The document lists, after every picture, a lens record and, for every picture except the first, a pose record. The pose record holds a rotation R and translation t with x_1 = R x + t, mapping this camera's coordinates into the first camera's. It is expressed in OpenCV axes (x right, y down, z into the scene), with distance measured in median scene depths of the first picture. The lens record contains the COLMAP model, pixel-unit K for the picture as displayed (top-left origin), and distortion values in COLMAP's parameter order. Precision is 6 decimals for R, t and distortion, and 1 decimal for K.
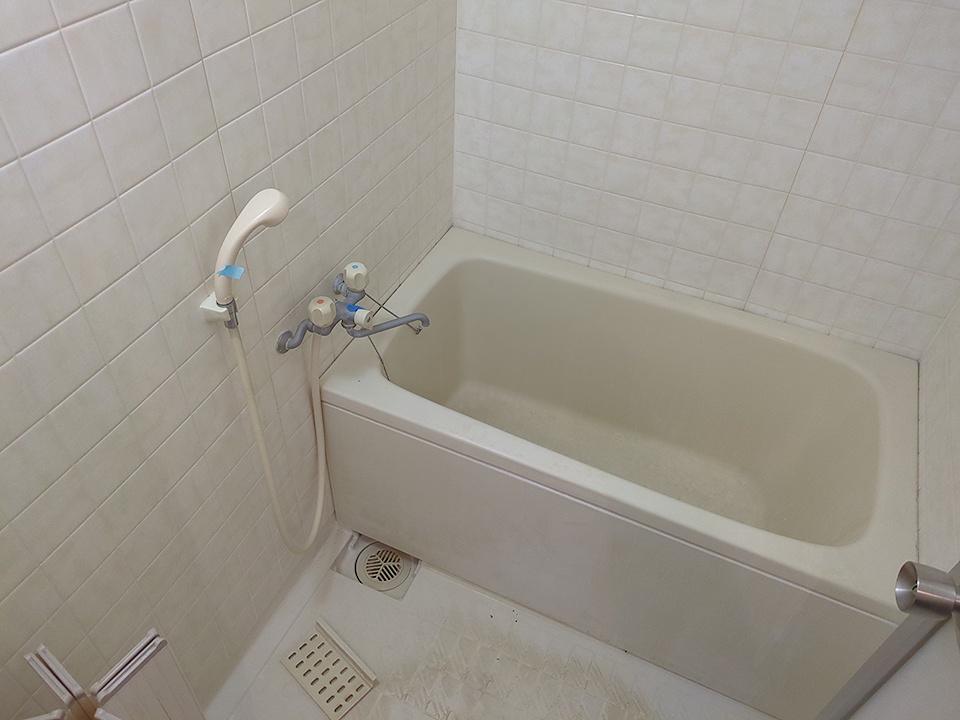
lens RADIAL K [[735.7, 0, 484.2], [0, 735.7, 356.3], [0, 0, 1]] dist [0.055083, -0.037698]
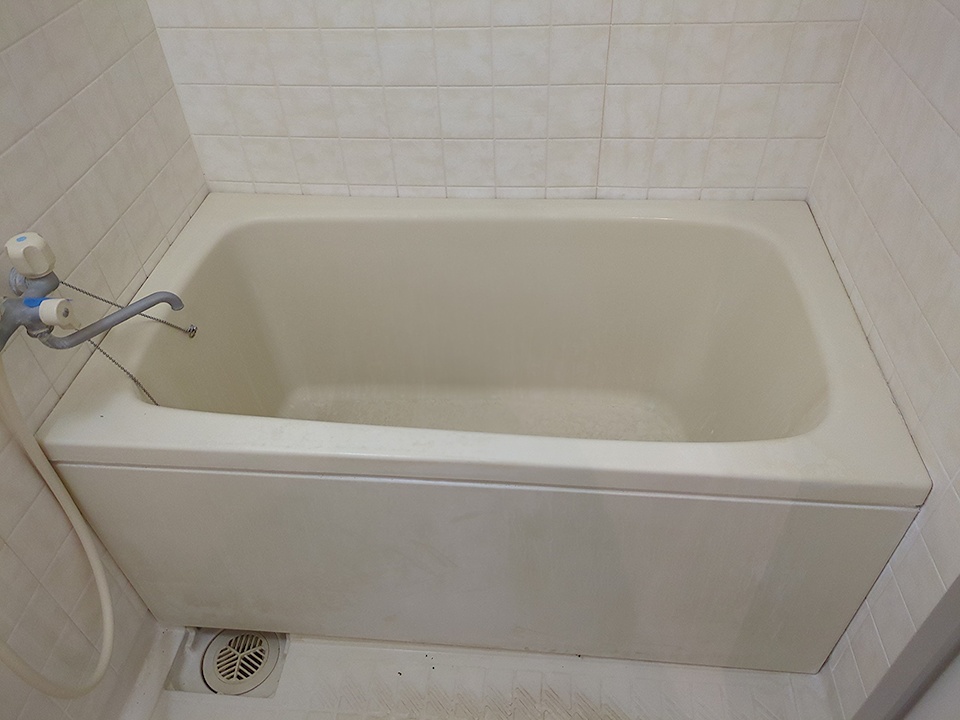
lens RADIAL K [[735.7, 0, 484.2], [0, 735.7, 356.3], [0, 0, 1]] dist [0.055083, -0.037698]
pose [[0.944644, -0.275396, 0.178341, 0.044603], [0.278399, 0.960428, 0.008470, 0.062209], [-0.173617, 0.041649, 0.983932, 0.238586]]
